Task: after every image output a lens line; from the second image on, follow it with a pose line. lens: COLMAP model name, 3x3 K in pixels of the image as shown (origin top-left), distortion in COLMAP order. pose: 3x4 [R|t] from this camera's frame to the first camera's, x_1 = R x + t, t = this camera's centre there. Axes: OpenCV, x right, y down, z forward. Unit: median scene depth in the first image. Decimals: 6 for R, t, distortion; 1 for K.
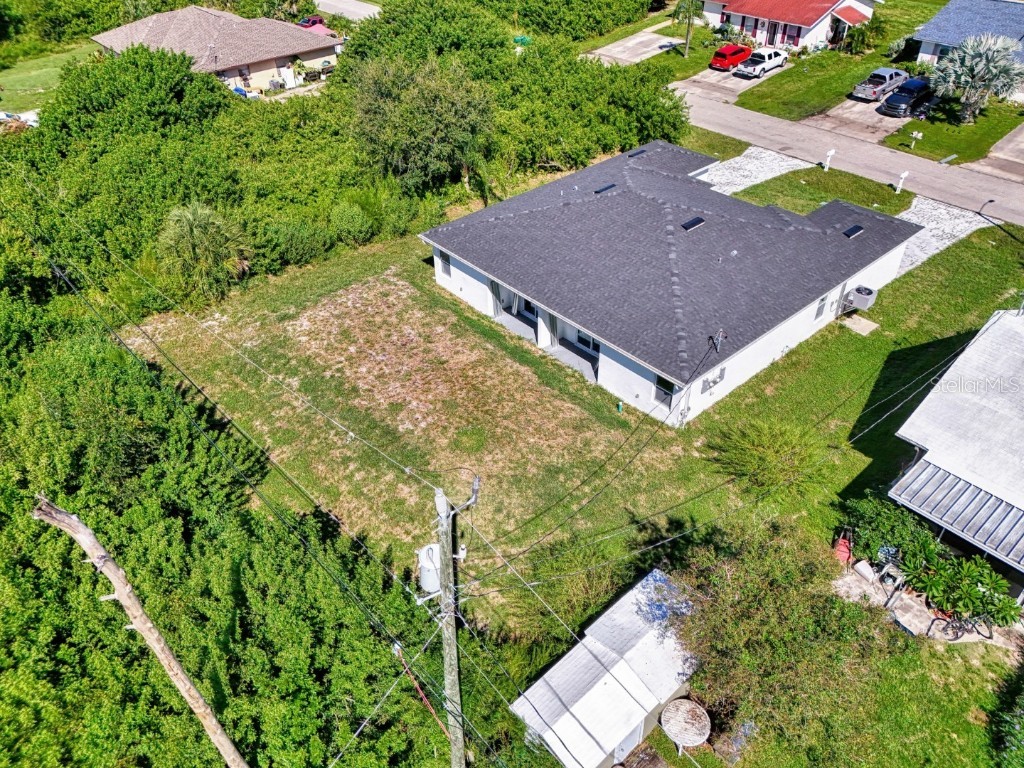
lens RADIAL K [[761.7, 0, 507.4], [0, 761.7, 382.2], [0, 0, 1]] dist [0.069233, -0.062702]
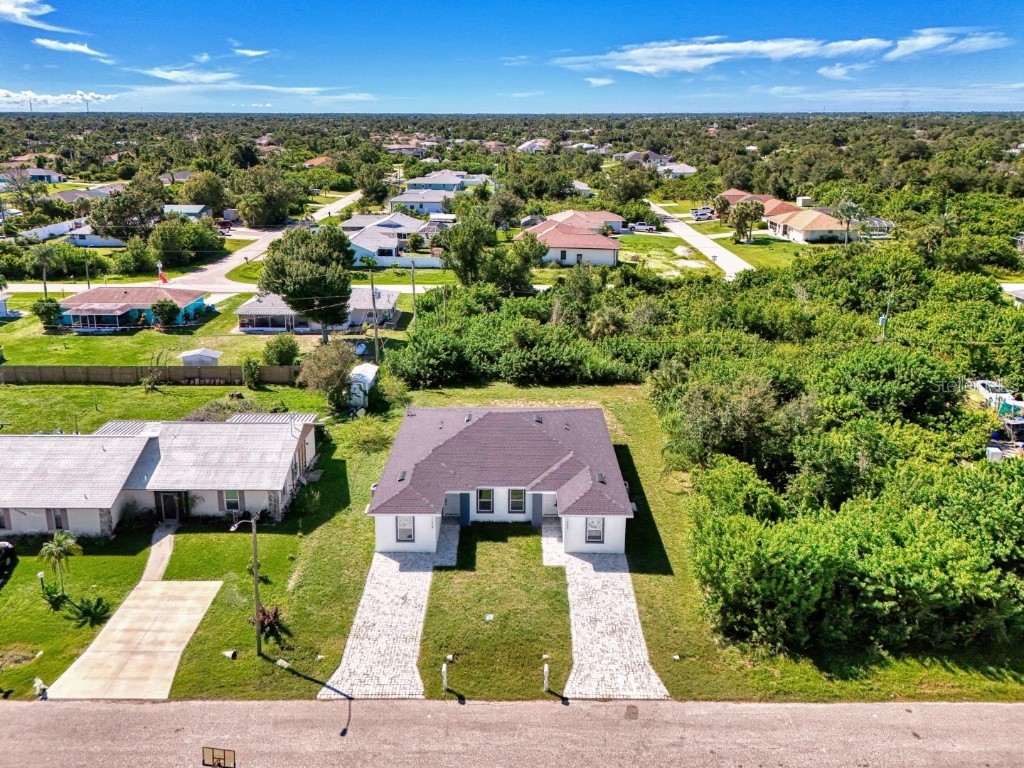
lens RADIAL K [[761.7, 0, 507.4], [0, 761.7, 382.2], [0, 0, 1]] dist [0.069233, -0.062702]
pose [[-0.677760, 0.262344, -0.686889, 0.864671], [-0.450112, 0.590657, 0.669719, -0.922058], [0.581412, 0.763086, -0.282239, 0.966089]]
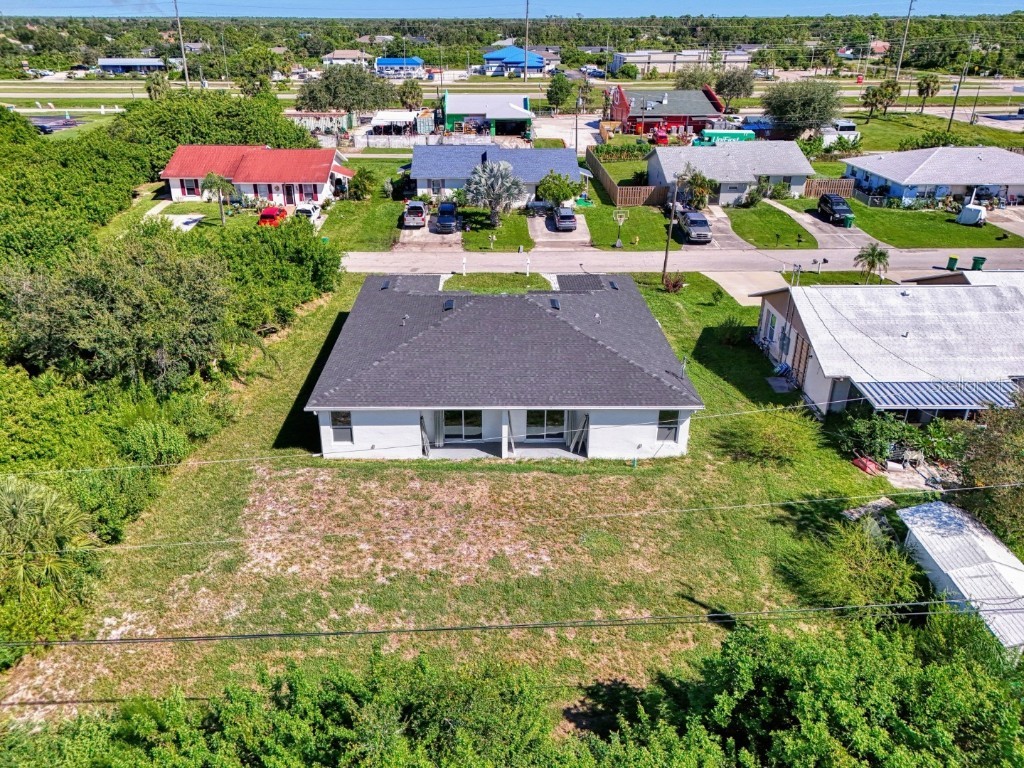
lens RADIAL K [[761.7, 0, 507.4], [0, 761.7, 382.2], [0, 0, 1]] dist [0.069233, -0.062702]
pose [[0.653638, -0.310318, 0.690262, -0.385829], [0.455637, 0.889607, -0.031526, -0.065724], [-0.604279, 0.335115, 0.722873, 0.185530]]
